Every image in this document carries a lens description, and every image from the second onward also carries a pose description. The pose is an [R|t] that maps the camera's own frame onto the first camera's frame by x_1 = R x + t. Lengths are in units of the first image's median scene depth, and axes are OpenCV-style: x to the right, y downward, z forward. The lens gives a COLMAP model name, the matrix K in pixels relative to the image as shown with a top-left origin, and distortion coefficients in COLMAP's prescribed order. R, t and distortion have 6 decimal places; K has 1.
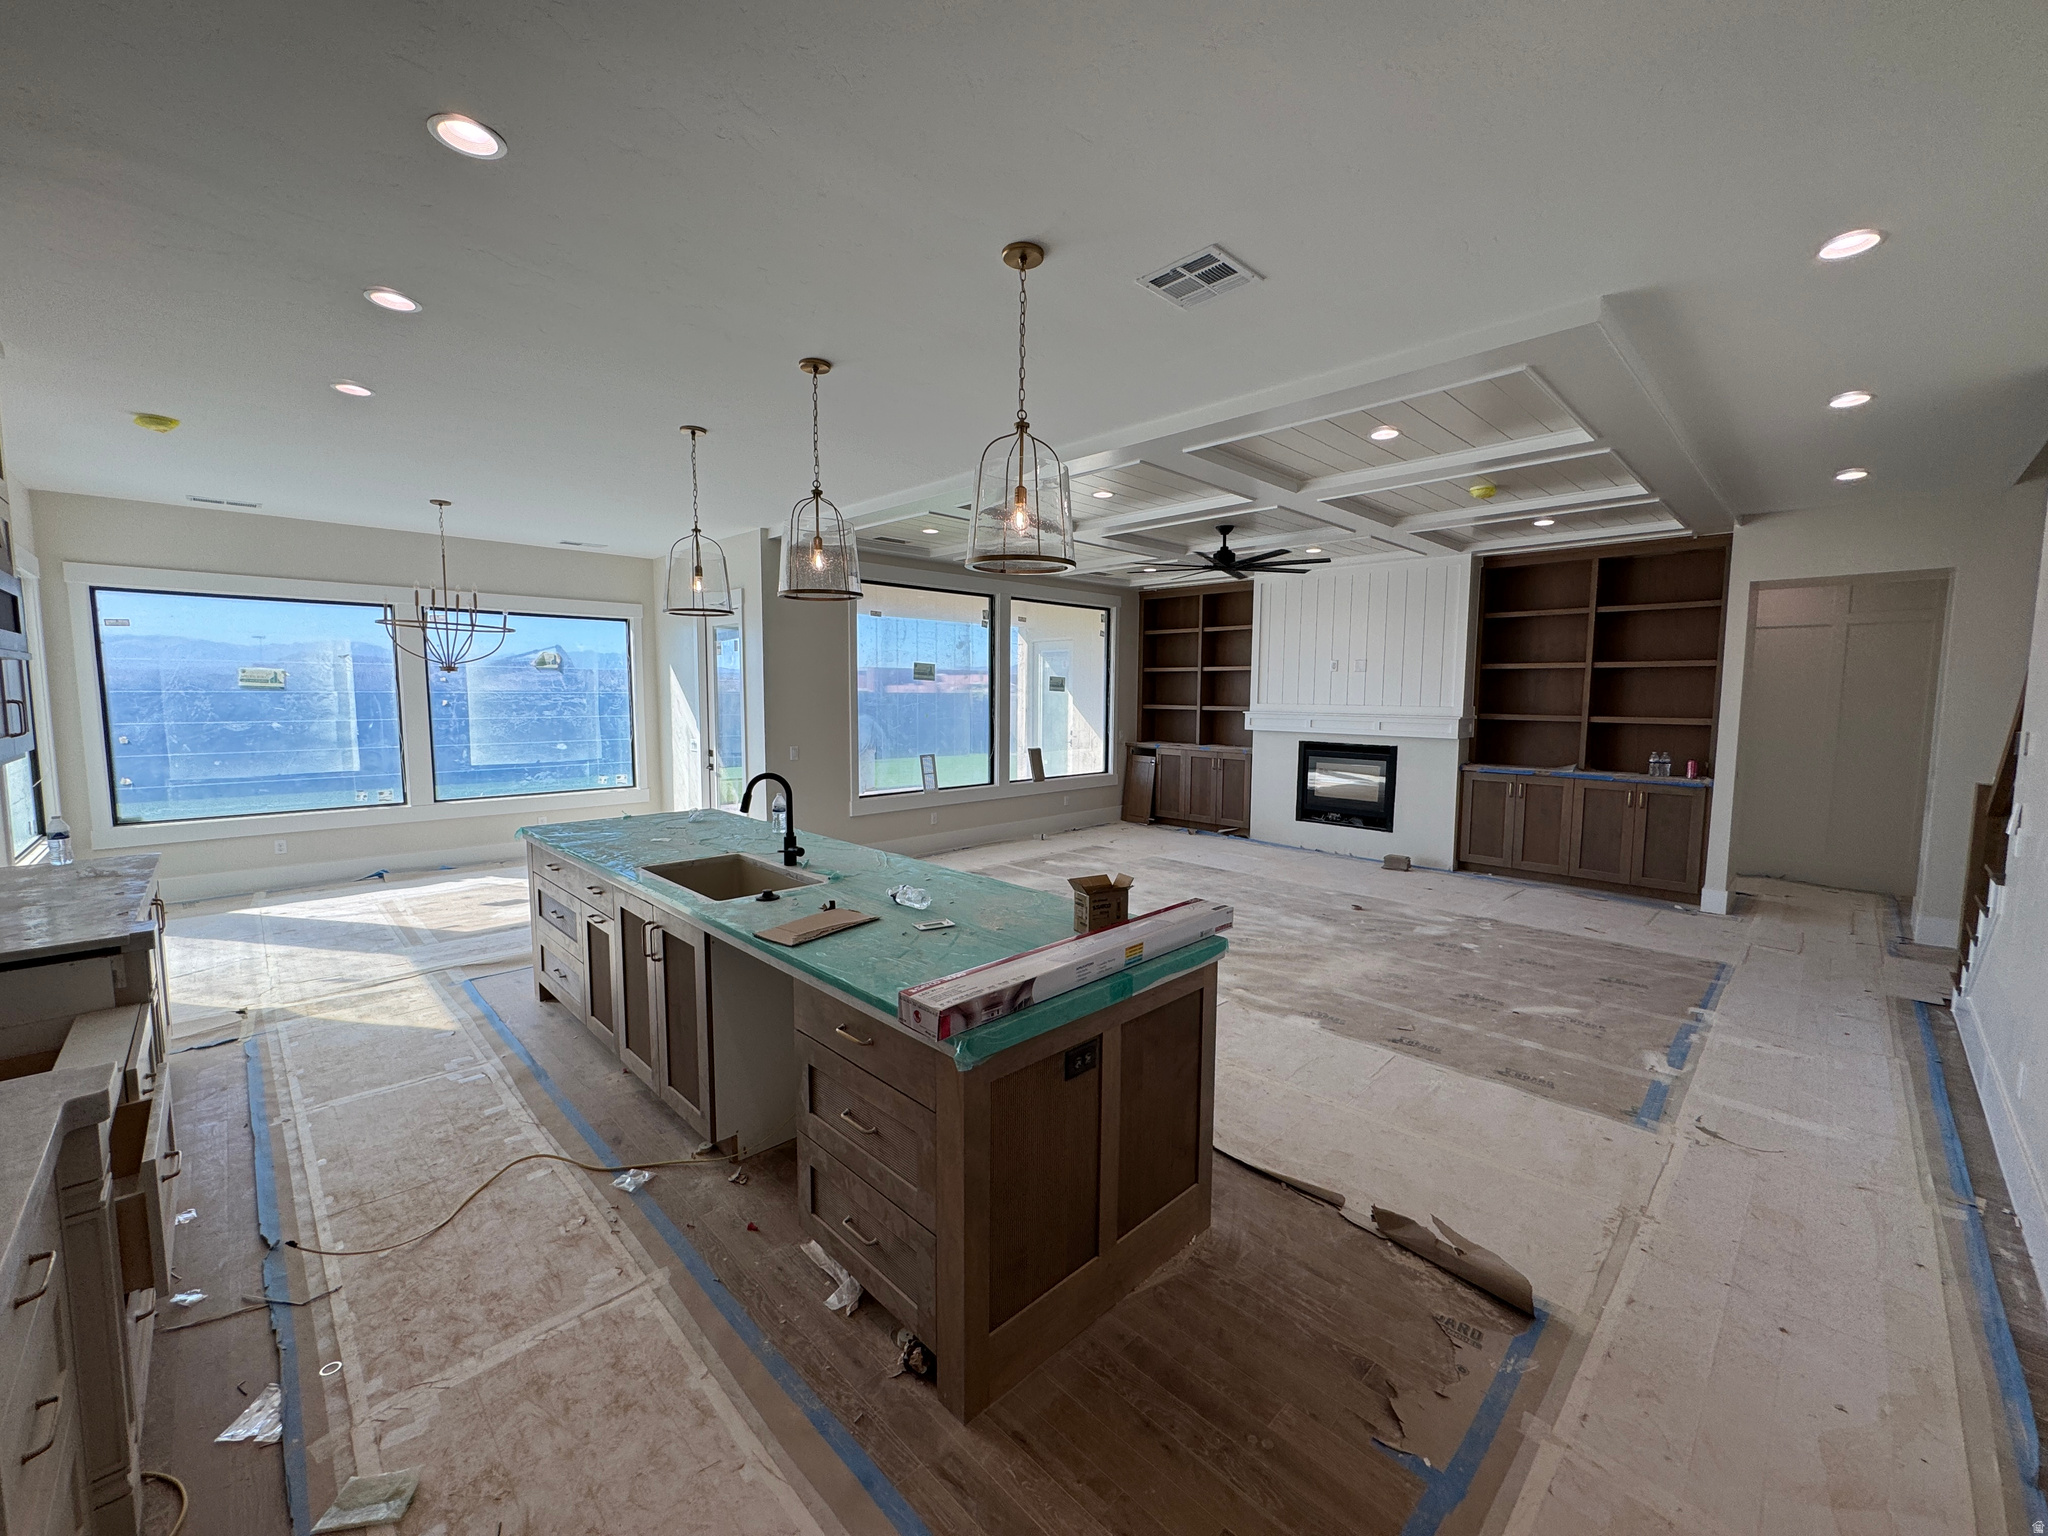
lens RADIAL K [[815.2, 0, 1023.4], [0, 815.2, 763.9], [0, 0, 1]] dist [-0.002563, 0.000674]
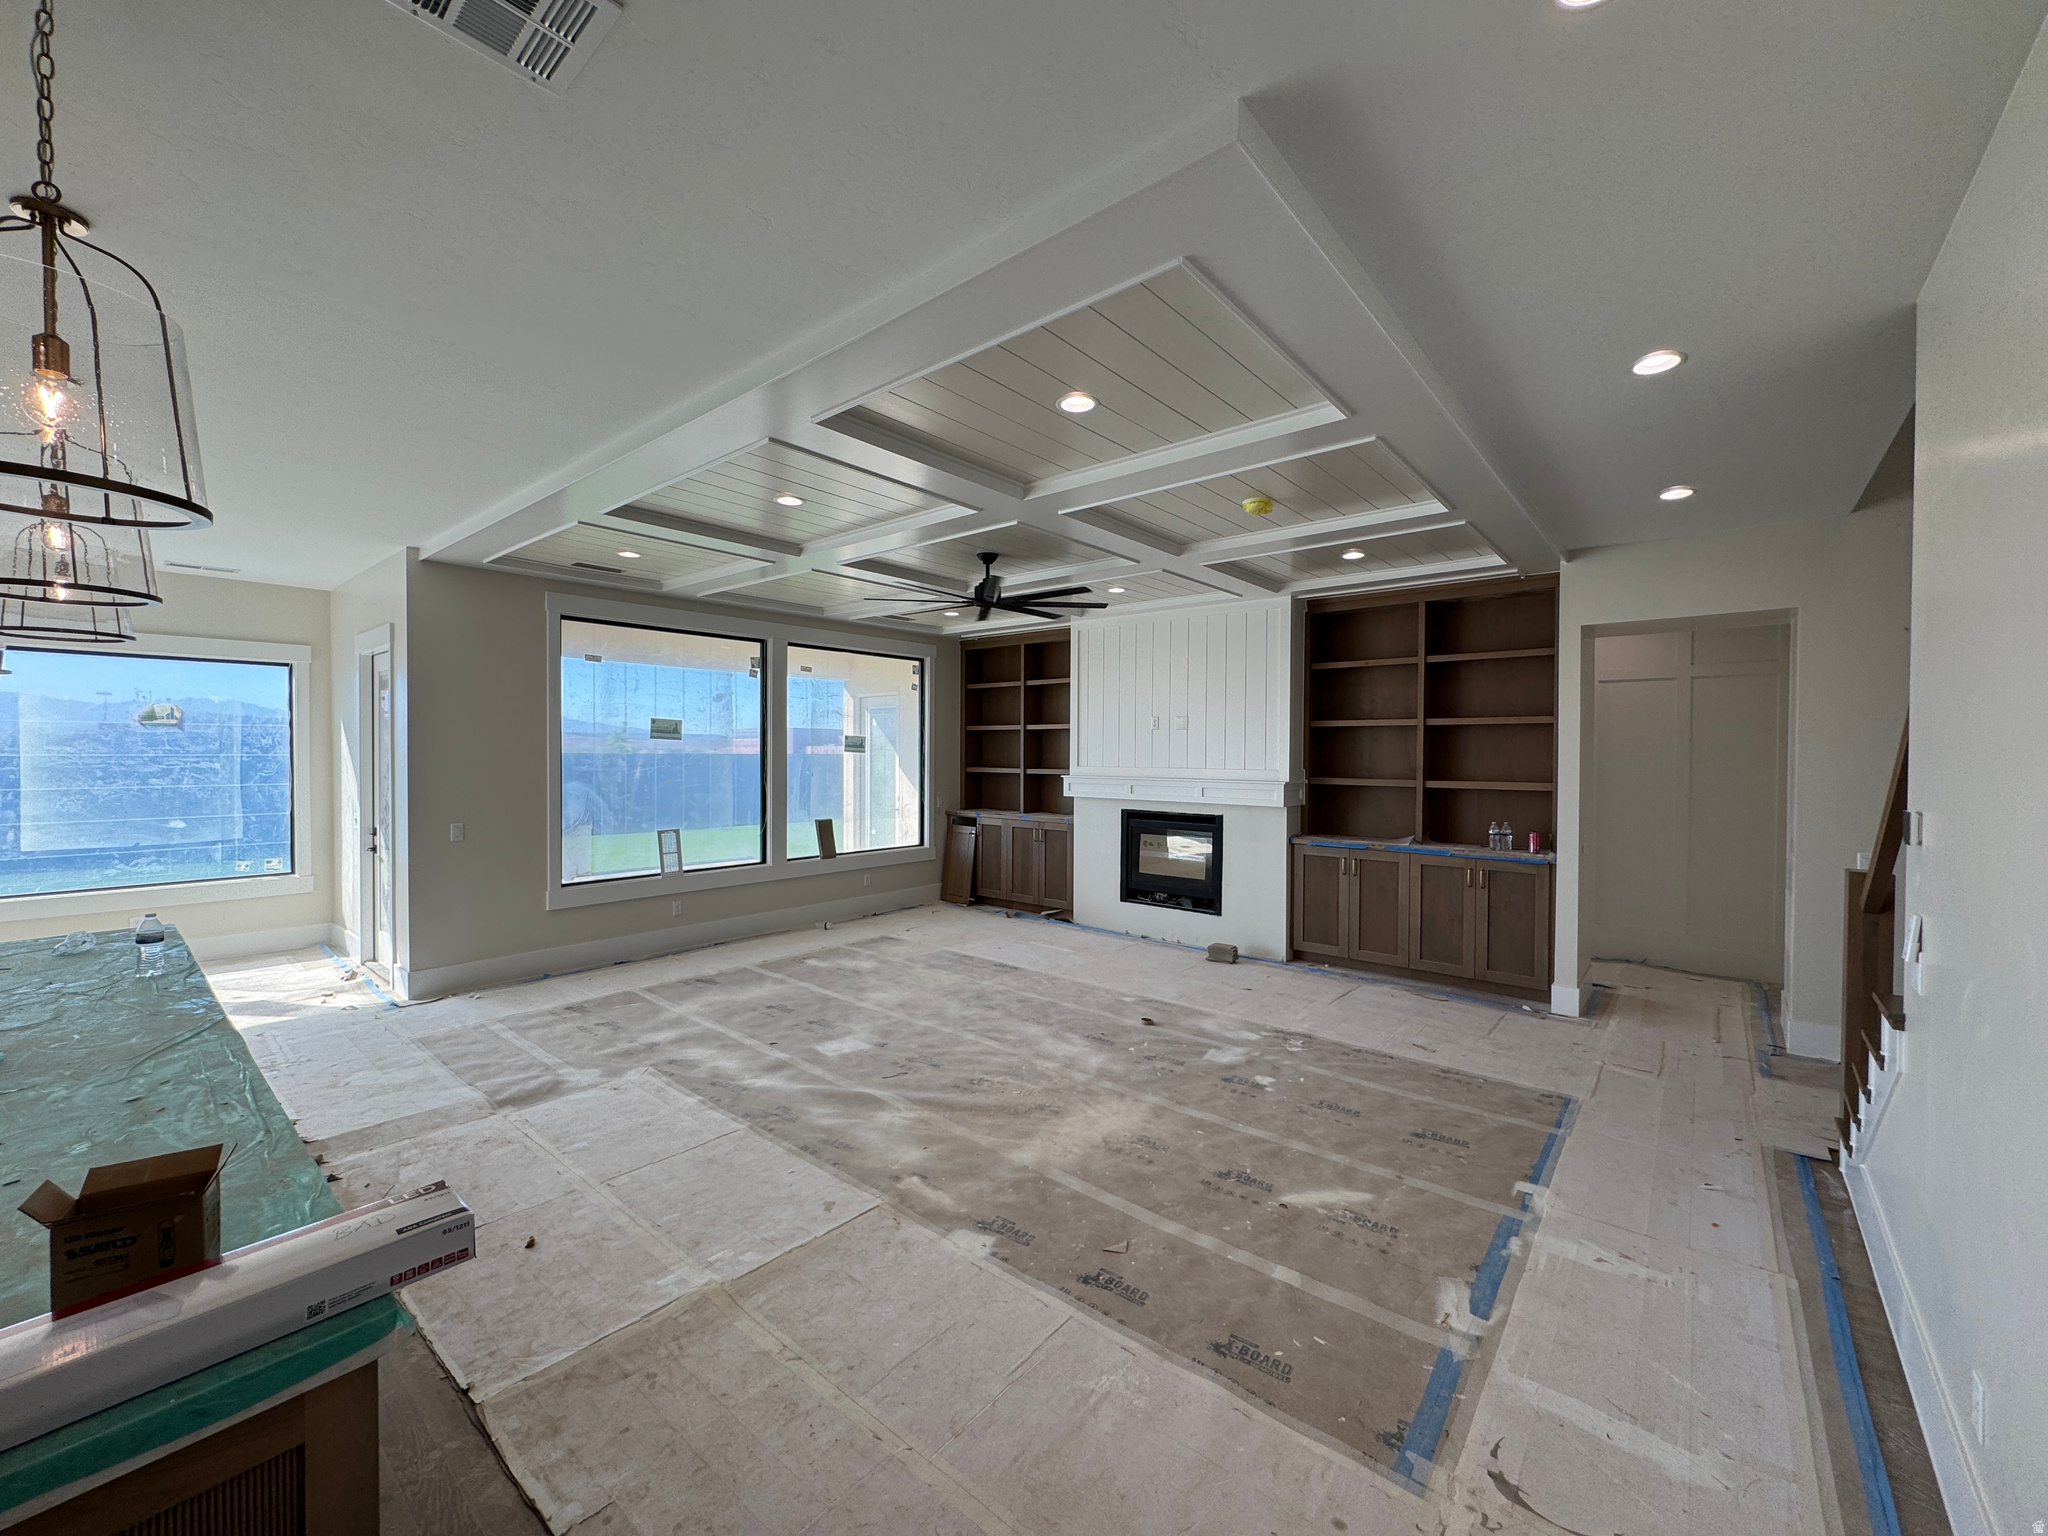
lens RADIAL K [[815.2, 0, 1023.4], [0, 815.2, 763.6], [0, 0, 1]] dist [-0.002563, 0.000674]
pose [[0.995858, -0.002461, 0.090892, 0.206083], [0.009218, 0.997216, -0.074000, -0.017416], [-0.090456, 0.074531, 0.993108, 0.188707]]
